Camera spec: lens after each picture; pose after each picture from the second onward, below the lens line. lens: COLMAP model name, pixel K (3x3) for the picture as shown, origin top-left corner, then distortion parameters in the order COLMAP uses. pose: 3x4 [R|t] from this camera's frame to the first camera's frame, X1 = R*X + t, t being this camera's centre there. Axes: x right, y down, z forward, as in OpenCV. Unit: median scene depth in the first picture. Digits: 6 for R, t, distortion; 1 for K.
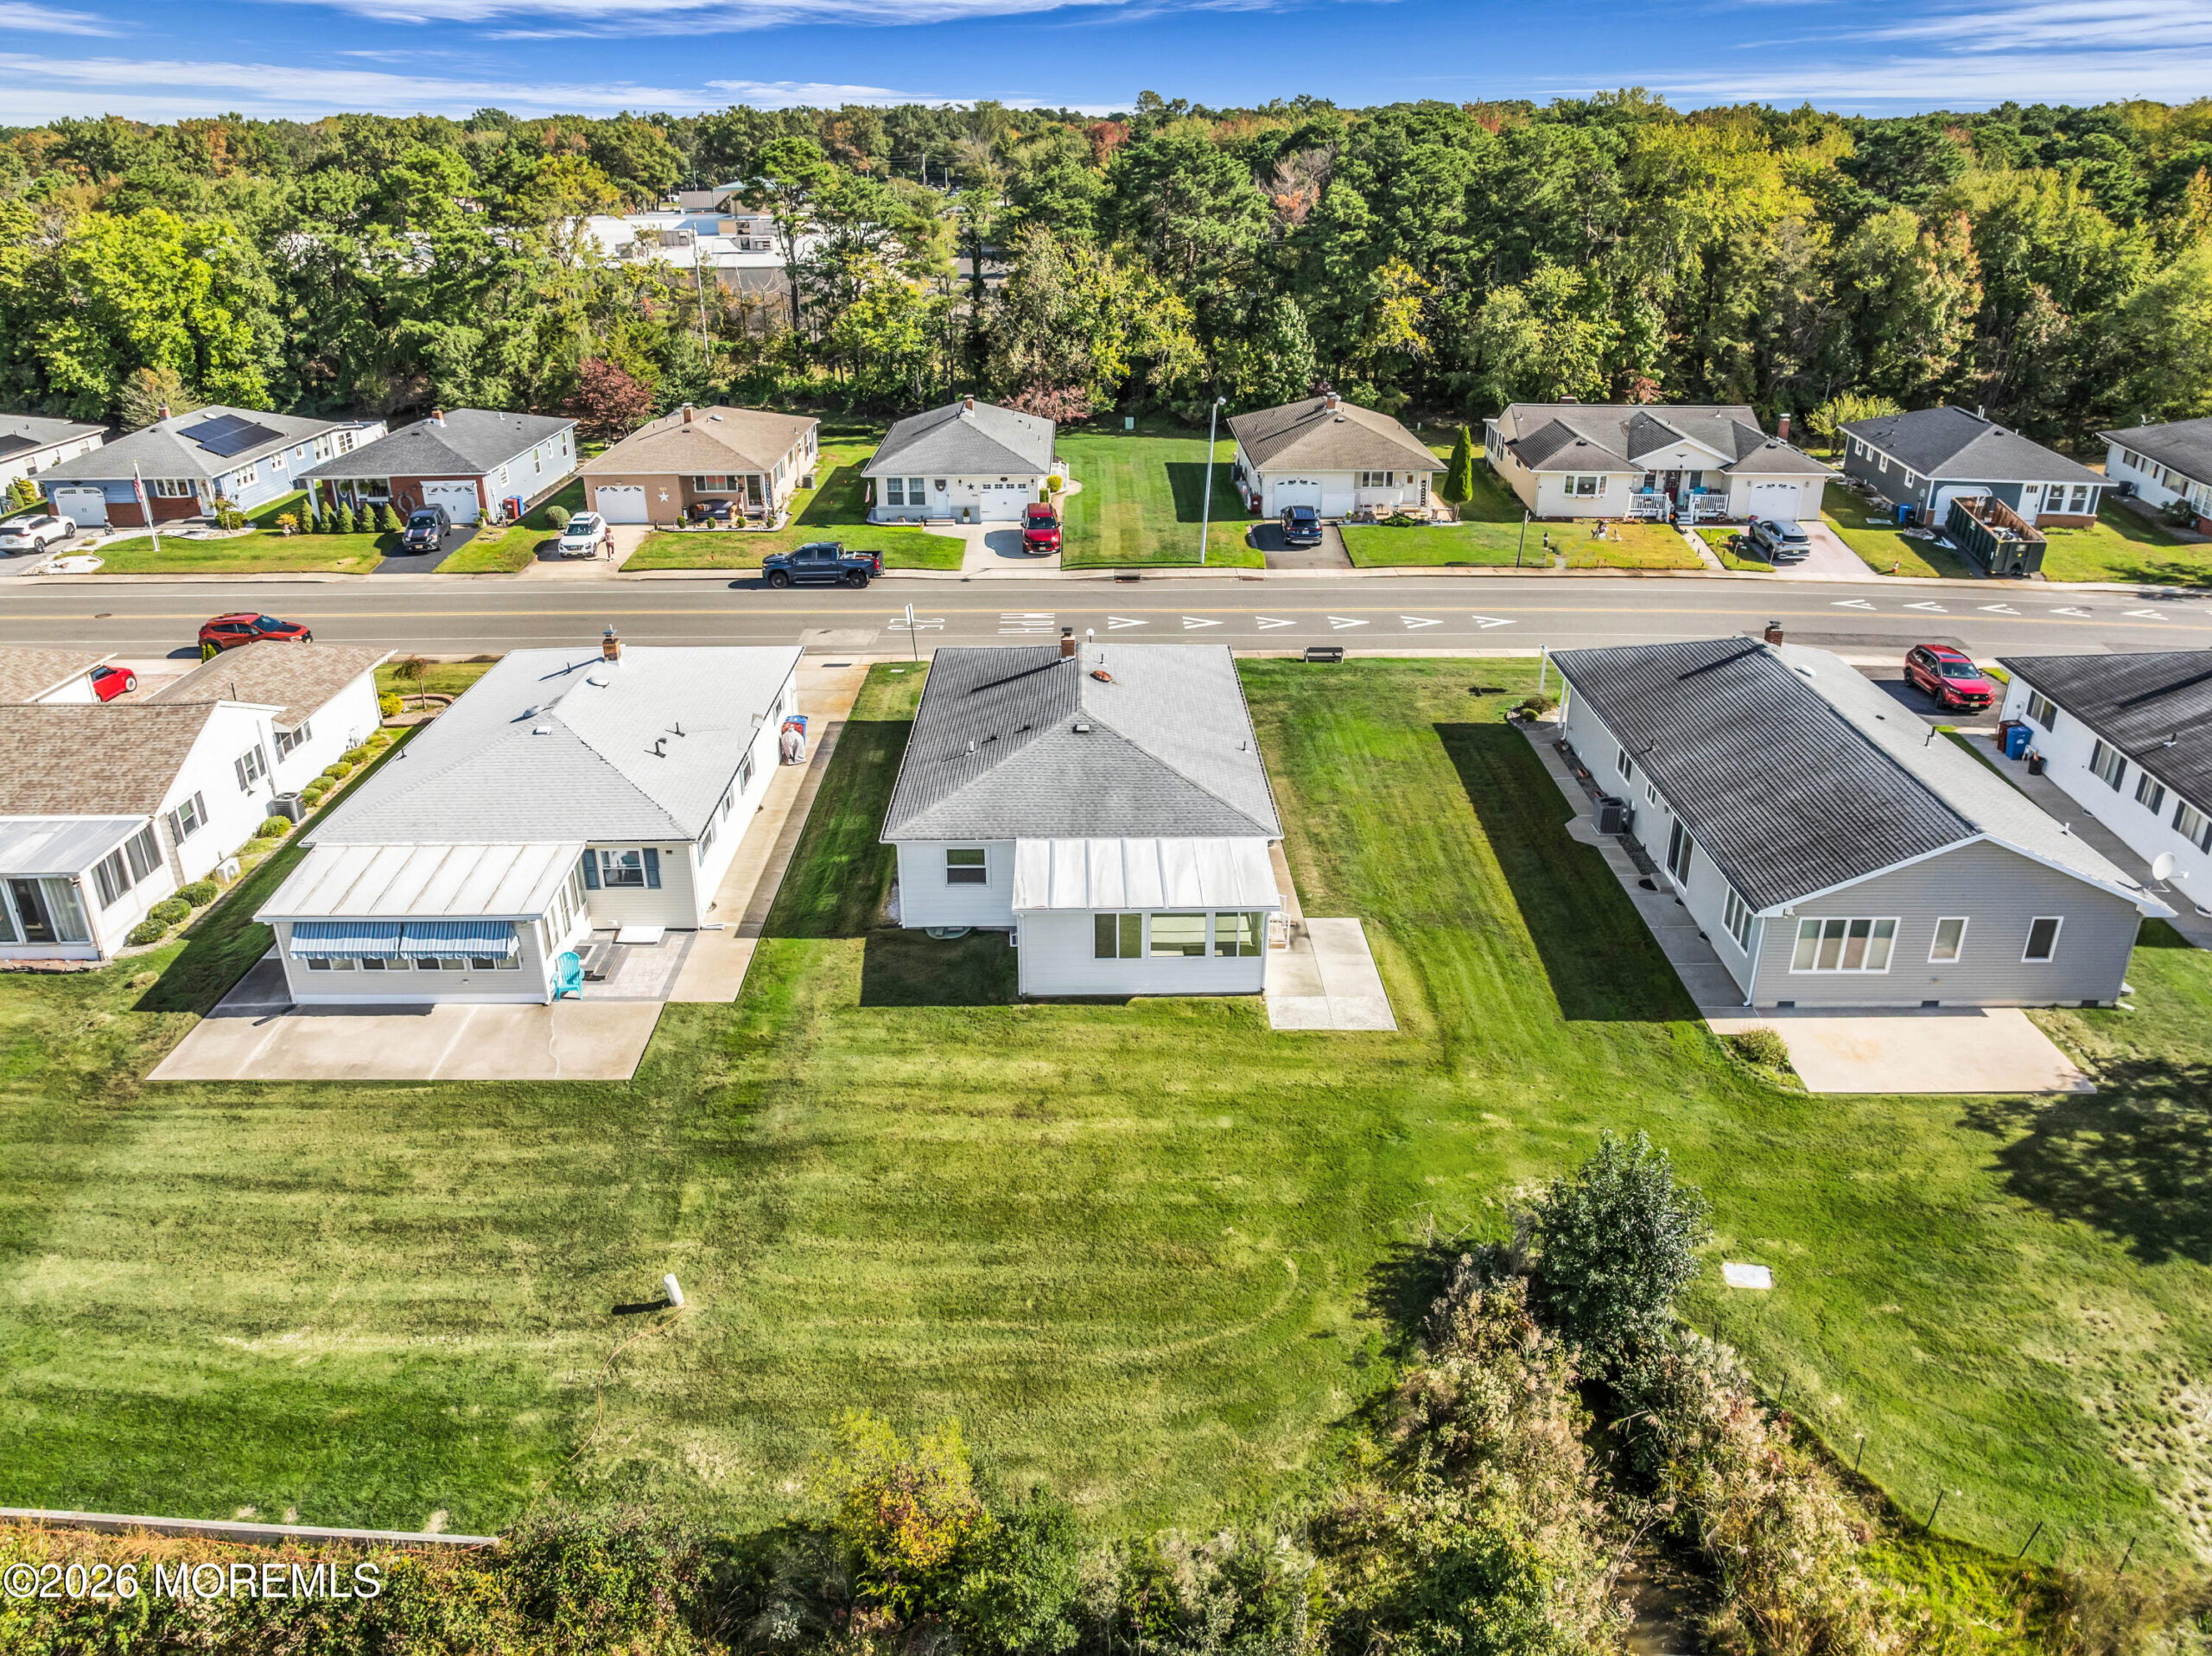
lens RADIAL K [[1561.9, 0, 1114.6], [0, 1561.9, 822.9], [0, 0, 1]] dist [-0.062437, 0.041902]
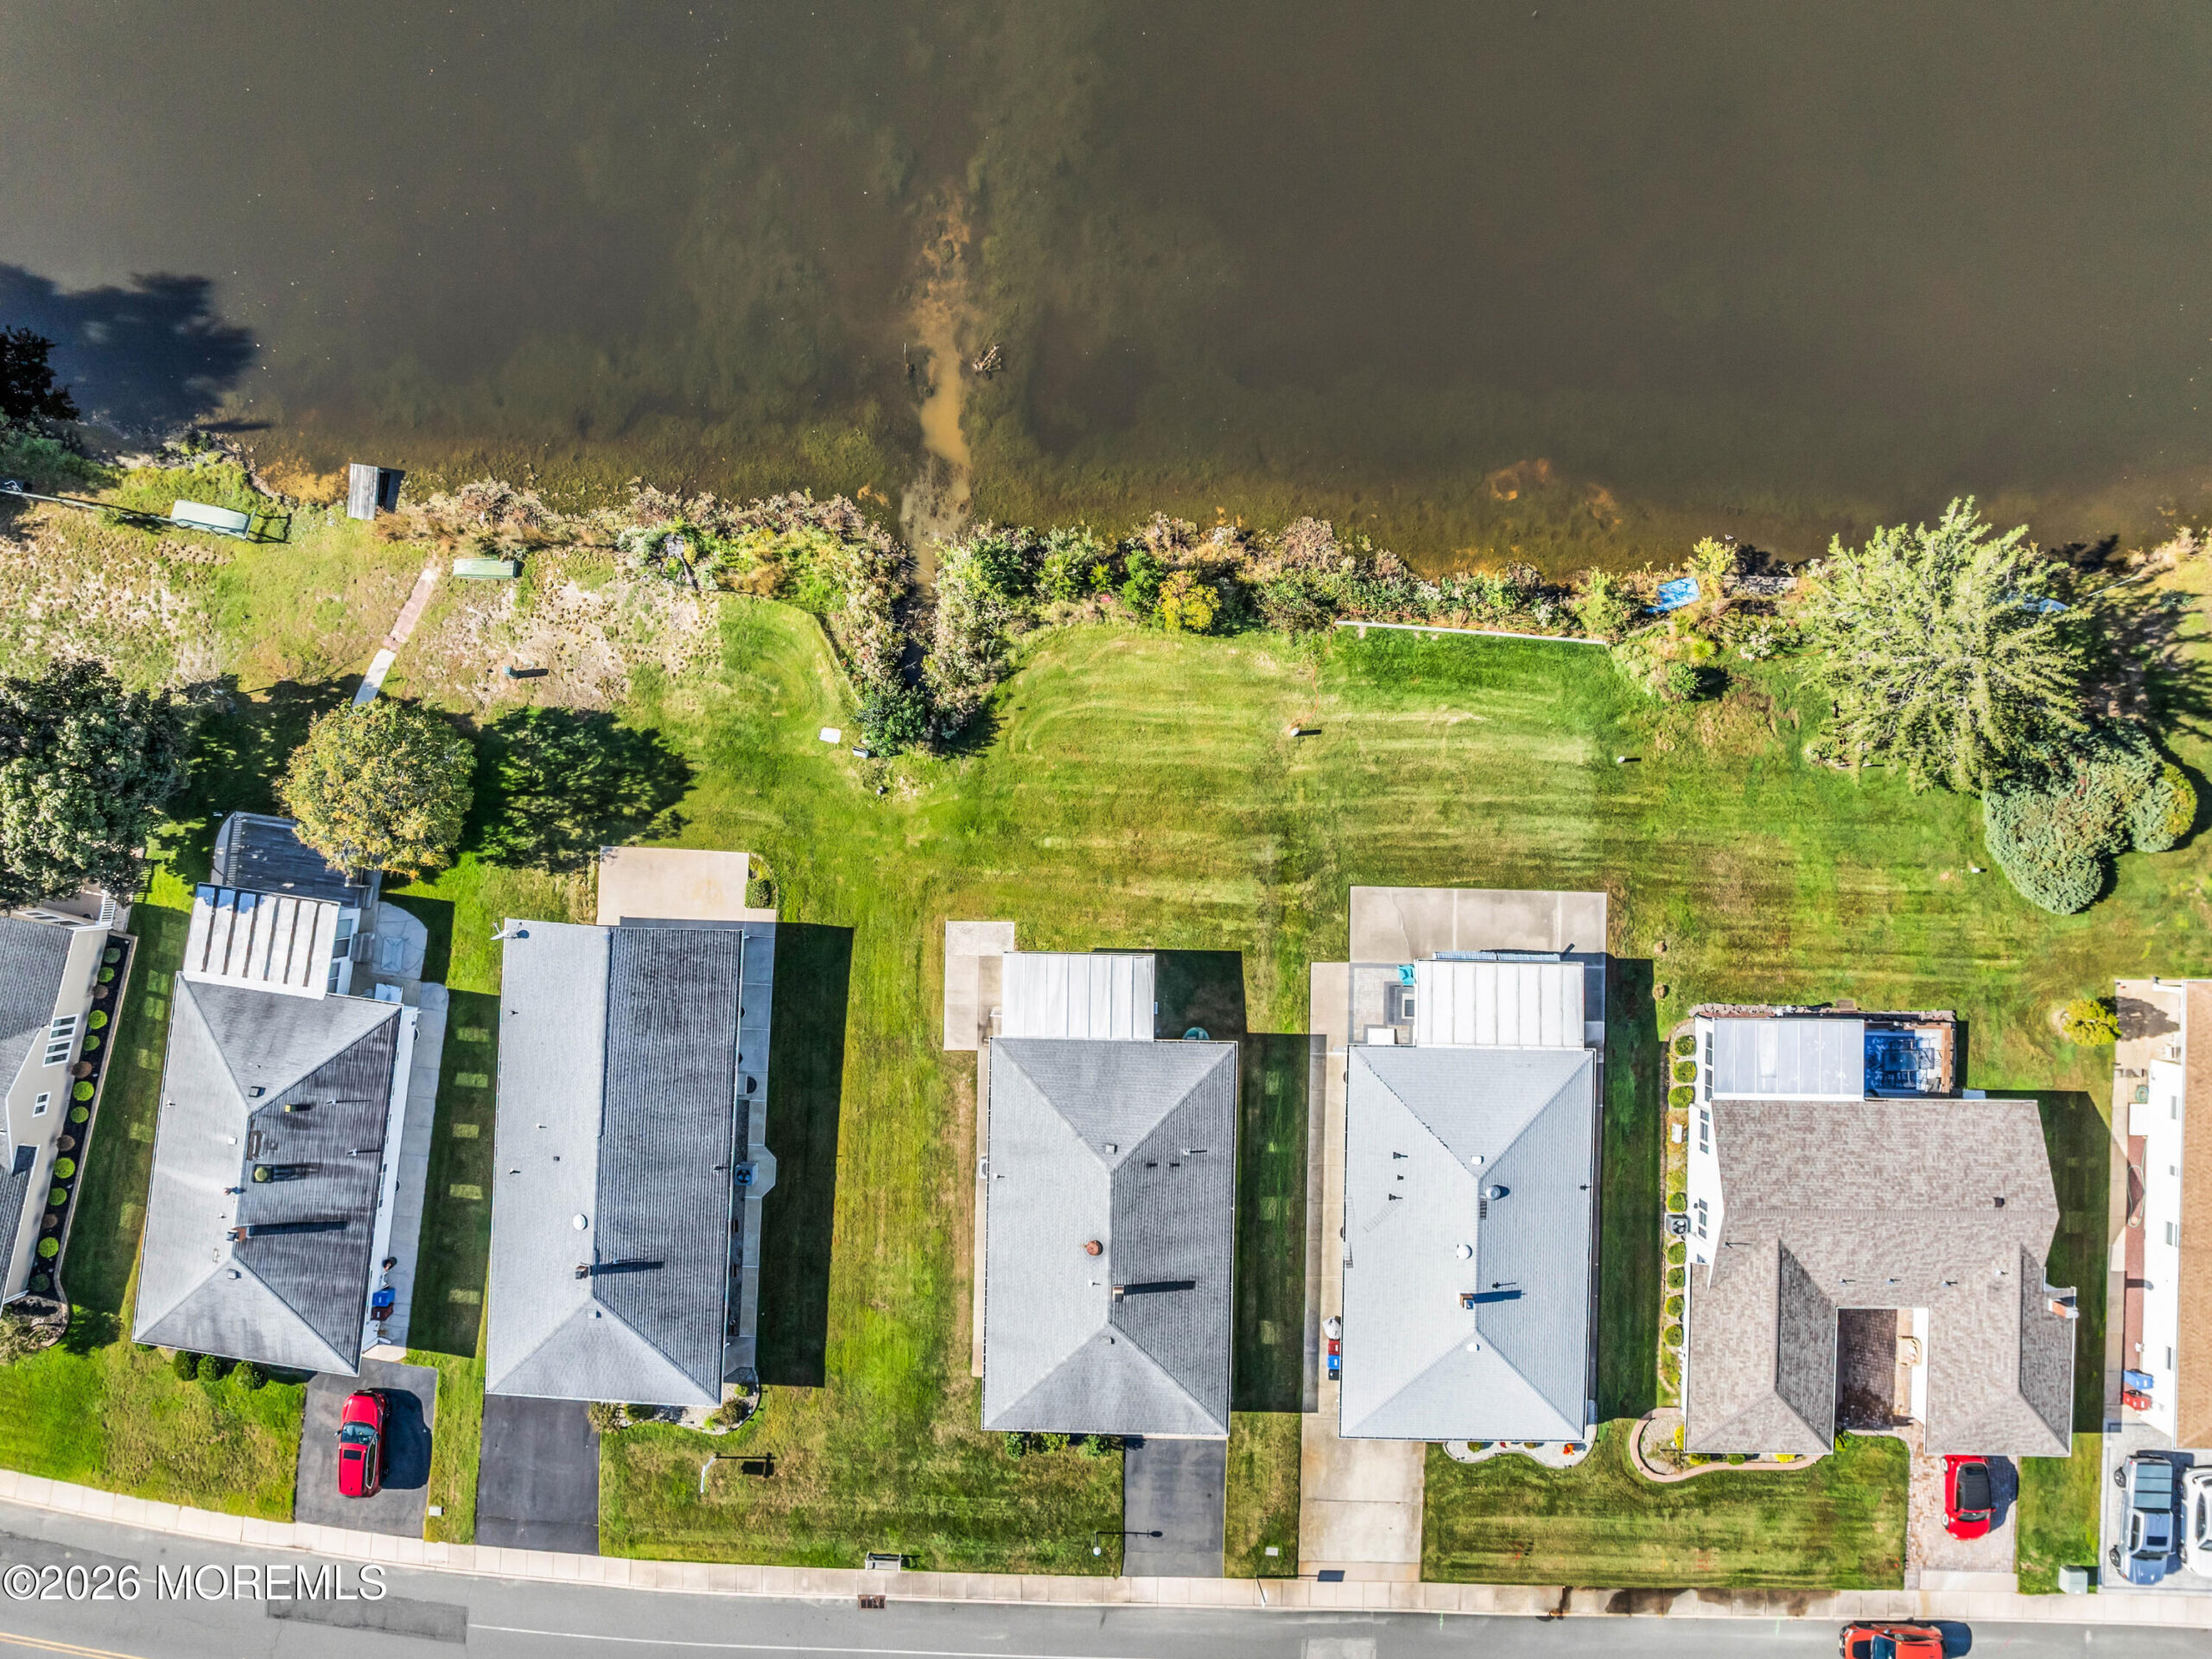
lens RADIAL K [[1571.5, 0, 1116.1], [0, 1571.5, 829.8], [0, 0, 1]] dist [-0.035013, -0.000715]
pose [[-0.998827, -0.037685, 0.030390, -0.026759], [0.042888, -0.397573, 0.916568, -0.565657], [-0.022459, 0.916796, 0.398723, 0.056880]]
